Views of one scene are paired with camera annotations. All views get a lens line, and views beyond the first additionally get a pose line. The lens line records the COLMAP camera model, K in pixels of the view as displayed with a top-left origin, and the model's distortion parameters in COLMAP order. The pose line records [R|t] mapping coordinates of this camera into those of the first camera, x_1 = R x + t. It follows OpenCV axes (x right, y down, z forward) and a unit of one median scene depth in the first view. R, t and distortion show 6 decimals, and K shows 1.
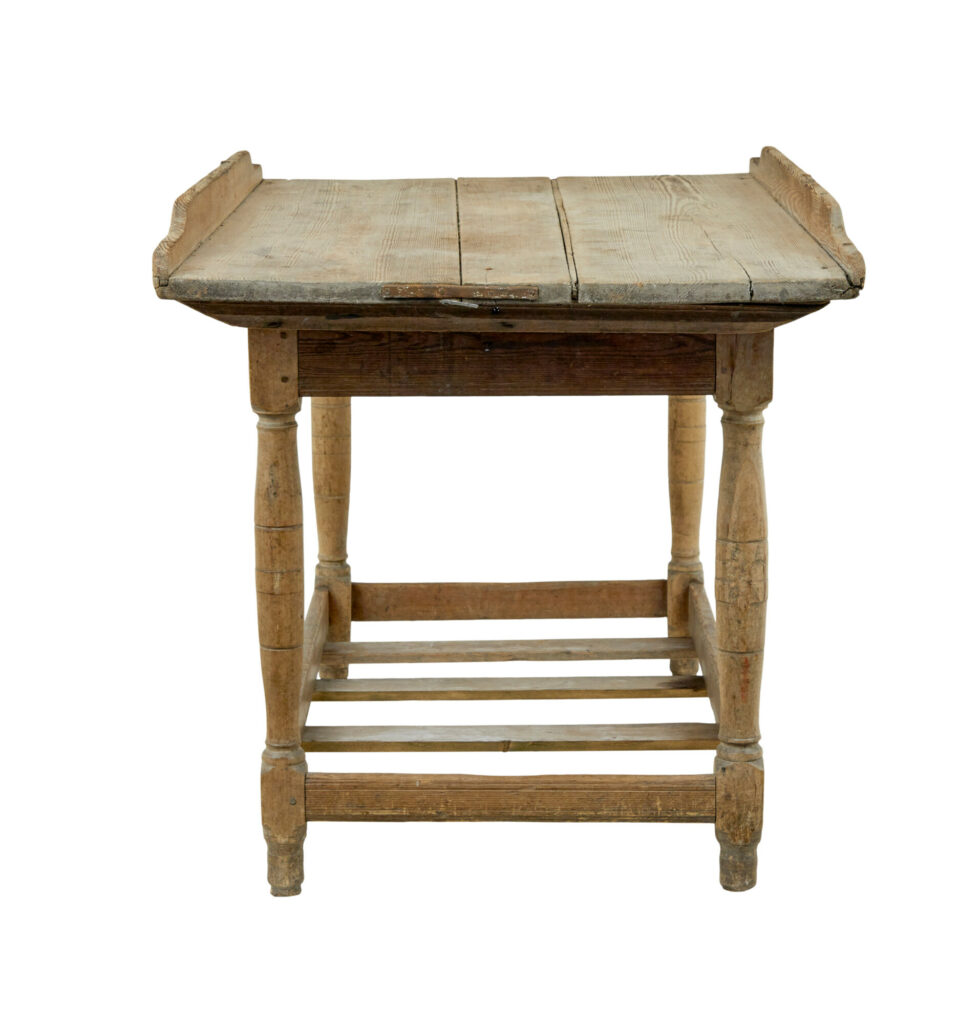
lens RADIAL K [[3194.9, 0, 488.1], [0, 3194.9, 510.2], [0, 0, 1]] dist [-0.213412, 0.000000]
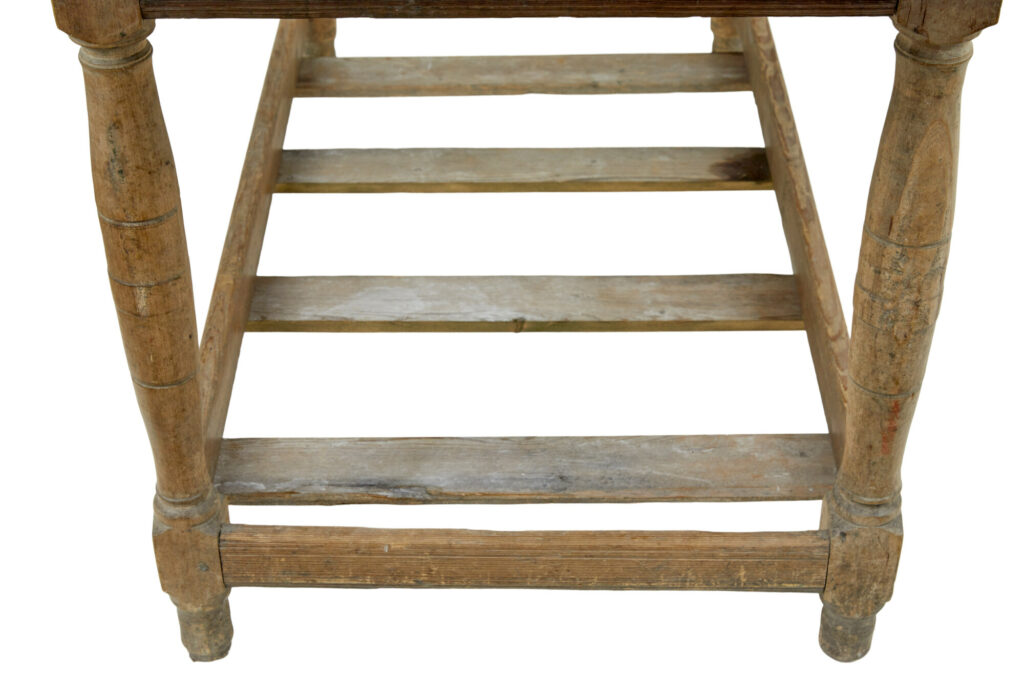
lens RADIAL K [[1761.2, 0, 530.6], [0, 1761.2, 358.6], [0, 0, 1]] dist [-0.068156, 0.000000]
pose [[0.999945, -0.000644, 0.010455, 0.004500], [-0.004132, 0.892911, 0.450214, -0.117327], [-0.009626, -0.450233, 0.892859, 0.688472]]
